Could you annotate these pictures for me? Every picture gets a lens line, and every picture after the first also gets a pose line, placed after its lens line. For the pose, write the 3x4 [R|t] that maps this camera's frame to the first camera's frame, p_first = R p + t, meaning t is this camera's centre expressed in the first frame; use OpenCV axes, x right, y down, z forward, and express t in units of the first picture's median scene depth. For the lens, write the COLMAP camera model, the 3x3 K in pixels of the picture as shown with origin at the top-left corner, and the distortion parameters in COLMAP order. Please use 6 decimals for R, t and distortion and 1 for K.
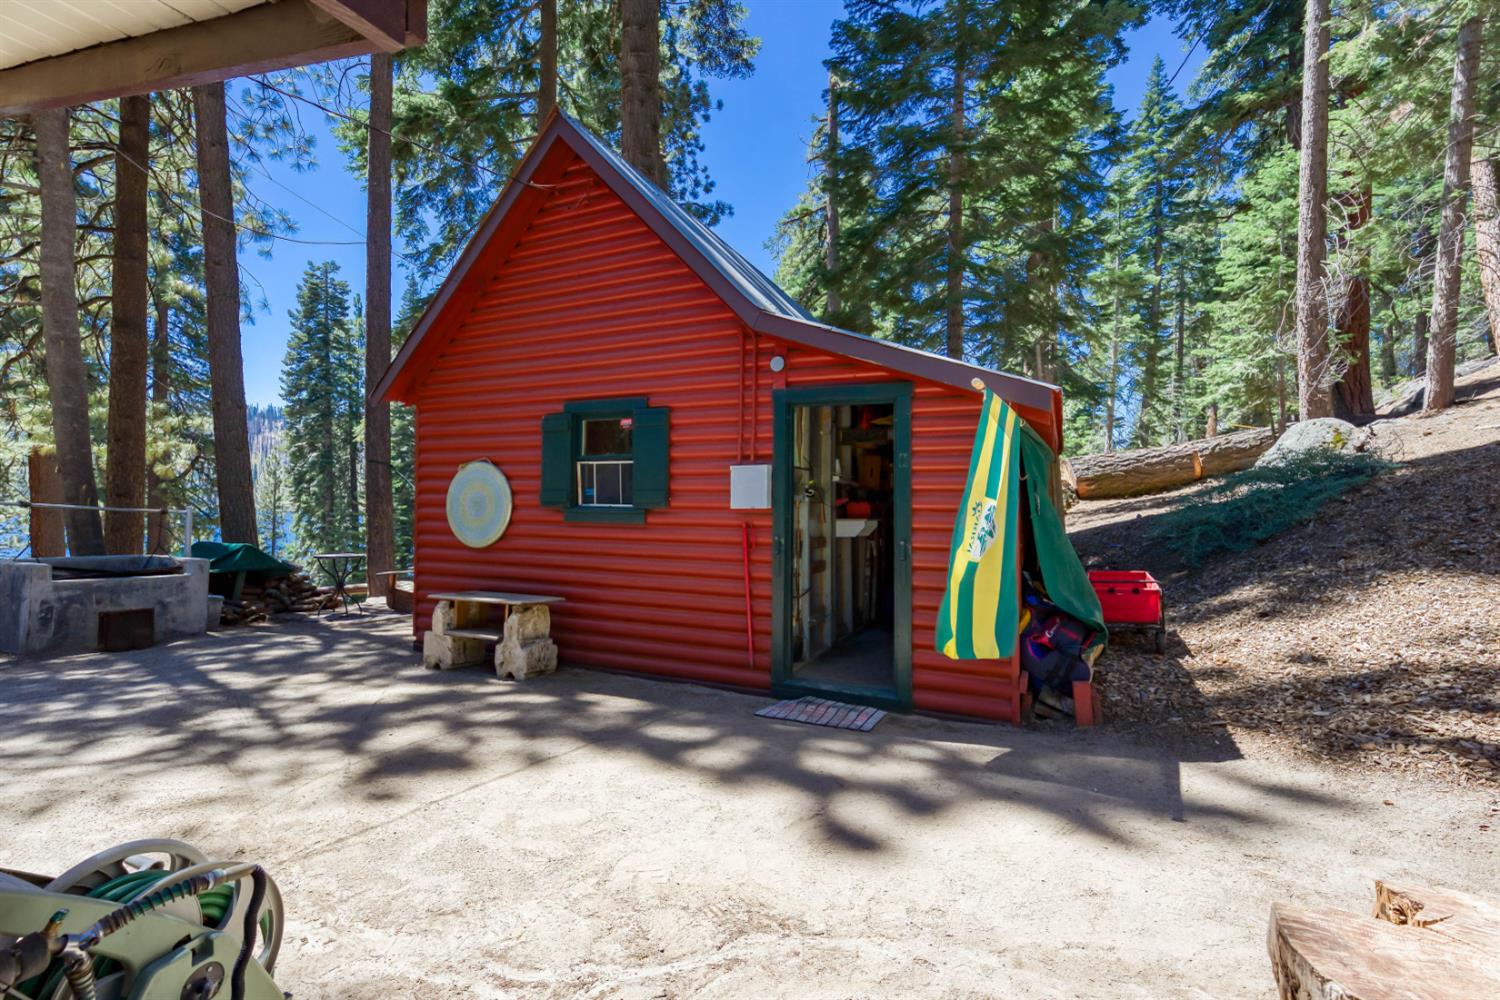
lens RADIAL K [[737.0, 0, 751.5], [0, 737.0, 520.1], [0, 0, 1]] dist [0.003010, 0.000419]
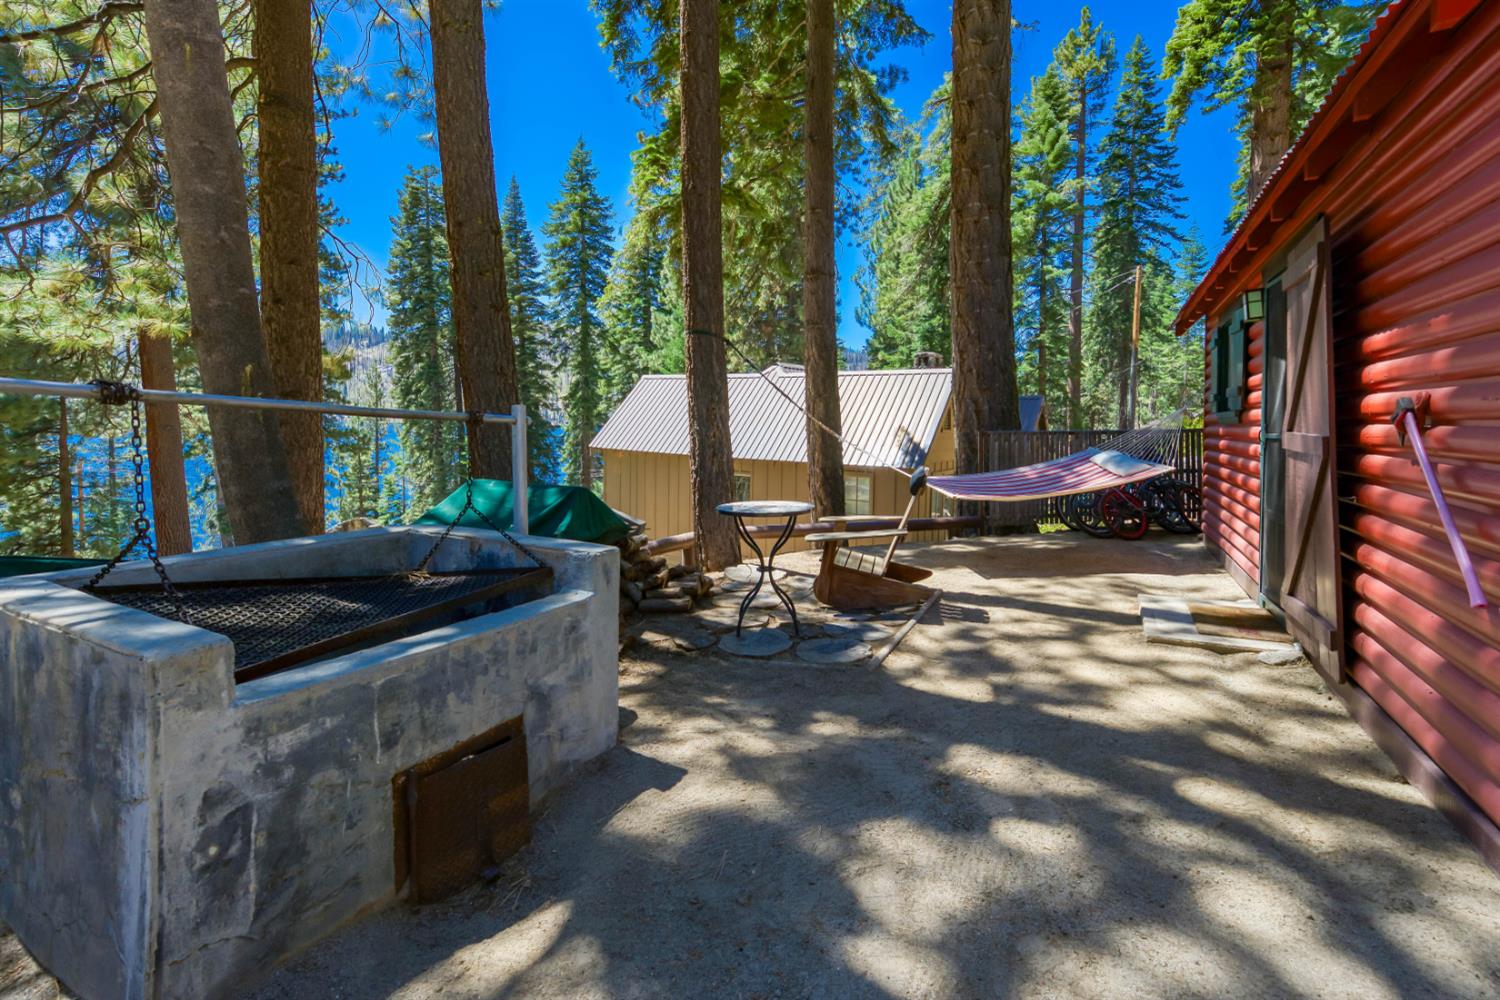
lens RADIAL K [[636.6, 0, 751.6], [0, 636.6, 461.1], [0, 0, 1]] dist [-0.000817, -0.000387]
pose [[0.999907, -0.009747, -0.009512, -0.419346], [0.010242, 0.998514, 0.053520, -0.004904], [0.008977, -0.053612, 0.998521, 0.431099]]
